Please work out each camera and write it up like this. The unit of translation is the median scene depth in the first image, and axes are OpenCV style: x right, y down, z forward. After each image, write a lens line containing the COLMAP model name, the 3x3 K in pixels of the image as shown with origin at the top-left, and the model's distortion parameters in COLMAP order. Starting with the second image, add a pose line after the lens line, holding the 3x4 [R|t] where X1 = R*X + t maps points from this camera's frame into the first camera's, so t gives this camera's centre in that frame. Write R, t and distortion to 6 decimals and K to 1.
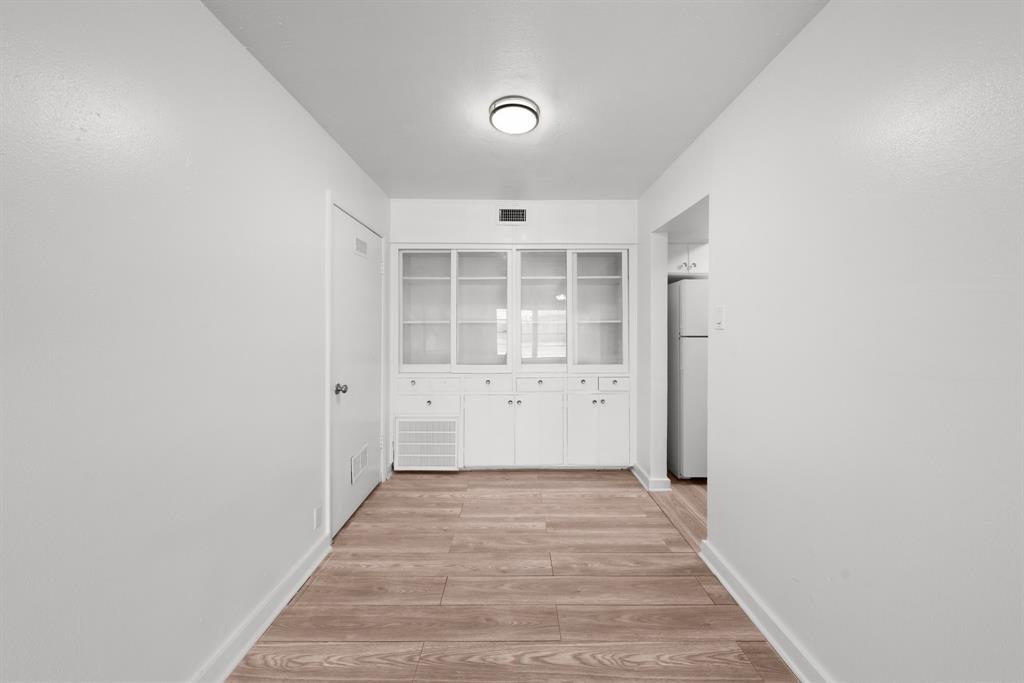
lens RADIAL K [[357.9, 0, 513.3], [0, 357.9, 335.4], [0, 0, 1]] dist [-0.001889, -0.000091]
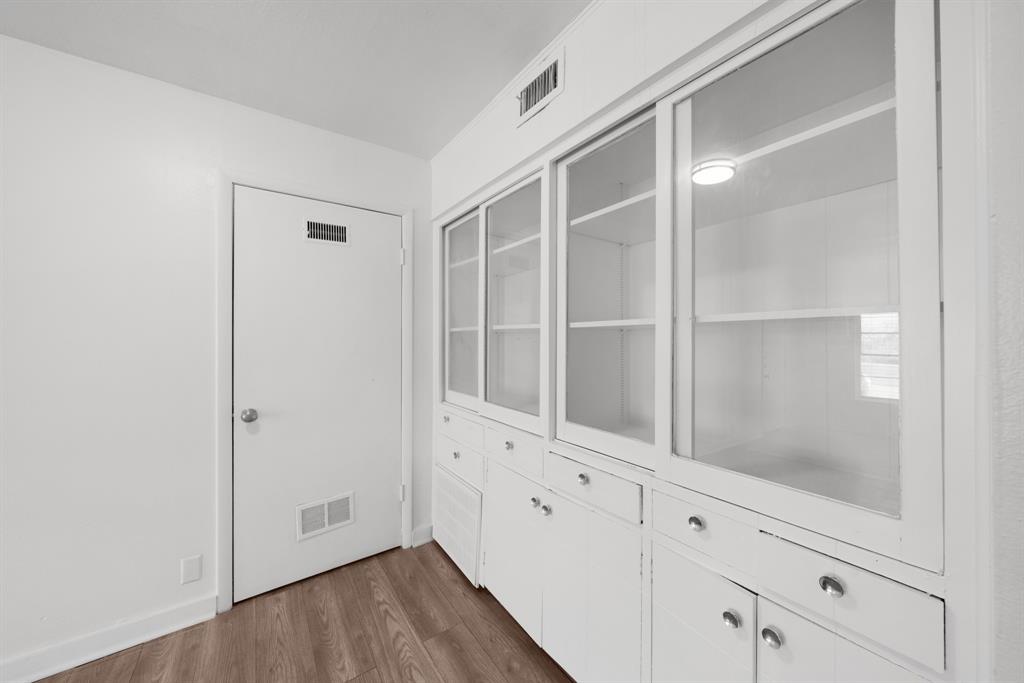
lens RADIAL K [[357.9, 0, 513.3], [0, 357.9, 335.4], [0, 0, 1]] dist [-0.001889, -0.000091]
pose [[0.575696, -0.006874, -0.817635, 0.385437], [-0.011994, 0.999786, -0.016850, -0.017279], [0.817576, 0.019507, 0.575490, 0.787383]]
